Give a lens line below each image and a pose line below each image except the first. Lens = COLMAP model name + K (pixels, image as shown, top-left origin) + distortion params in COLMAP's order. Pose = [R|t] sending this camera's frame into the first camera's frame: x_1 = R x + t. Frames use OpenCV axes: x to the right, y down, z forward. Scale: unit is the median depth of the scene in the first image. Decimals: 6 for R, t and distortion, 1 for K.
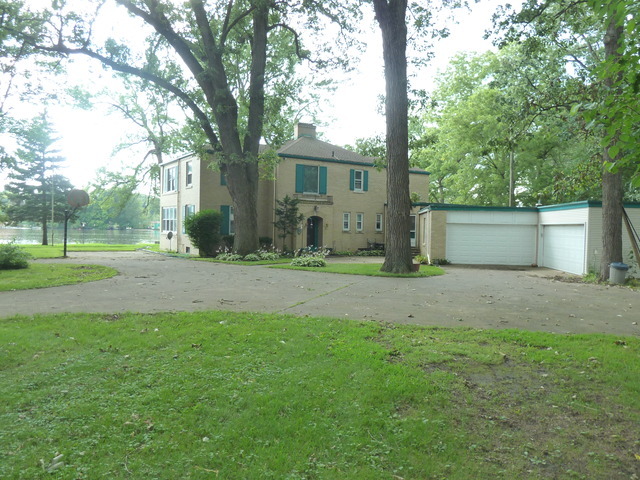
lens RADIAL K [[509.5, 0, 320.0], [0, 509.5, 240.0], [0, 0, 1]] dist [-0.012572, -0.002651]
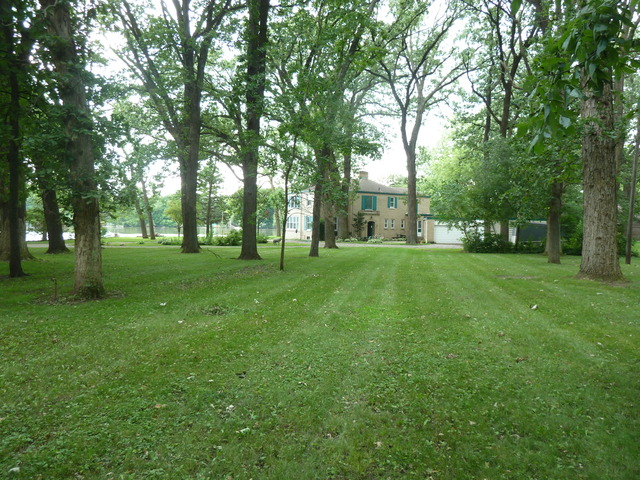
lens RADIAL K [[509.5, 0, 320.0], [0, 509.5, 240.0], [0, 0, 1]] dist [-0.012572, -0.002651]
pose [[0.999525, -0.000644, -0.030808, -0.151710], [0.000775, 0.999991, 0.004227, 0.018903], [0.030805, -0.004248, 0.999516, -1.032122]]
